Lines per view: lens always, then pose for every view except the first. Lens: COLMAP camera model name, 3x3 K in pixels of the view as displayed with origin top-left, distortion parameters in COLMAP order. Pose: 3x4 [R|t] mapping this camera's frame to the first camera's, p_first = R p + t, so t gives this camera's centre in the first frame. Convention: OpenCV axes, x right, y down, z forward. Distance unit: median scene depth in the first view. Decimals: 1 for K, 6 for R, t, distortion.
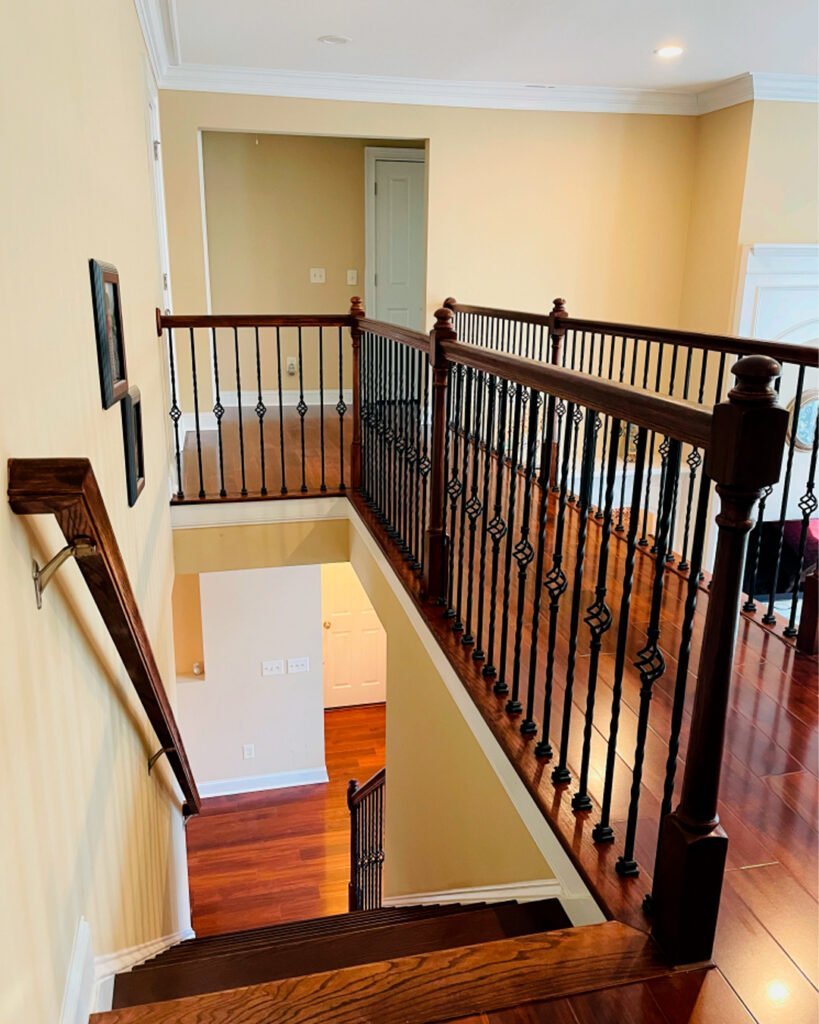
lens RADIAL K [[832.8, 0, 409.5], [0, 832.8, 512.0], [0, 0, 1]] dist [0.081403, -0.100612]
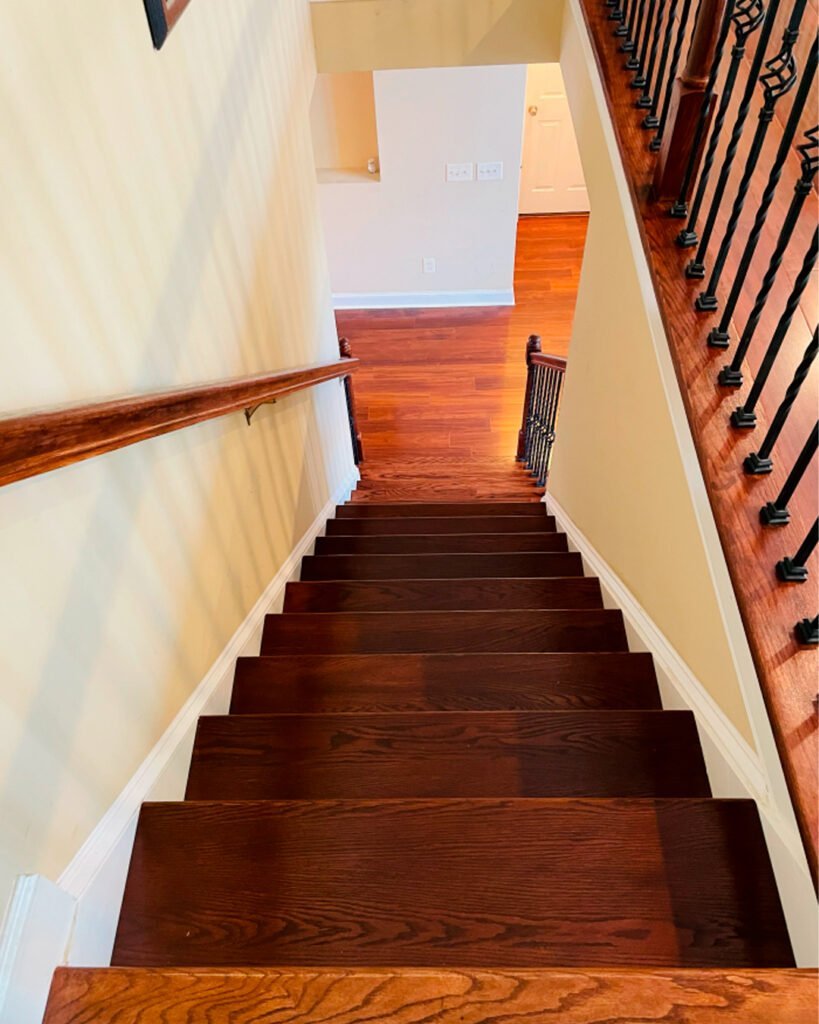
lens RADIAL K [[832.8, 0, 409.5], [0, 832.8, 512.0], [0, 0, 1]] dist [0.081403, -0.100612]
pose [[0.969229, 0.160232, -0.186871, -0.001081], [-0.019898, 0.807654, 0.589320, -0.036803], [0.245356, -0.567468, 0.785990, 0.158986]]
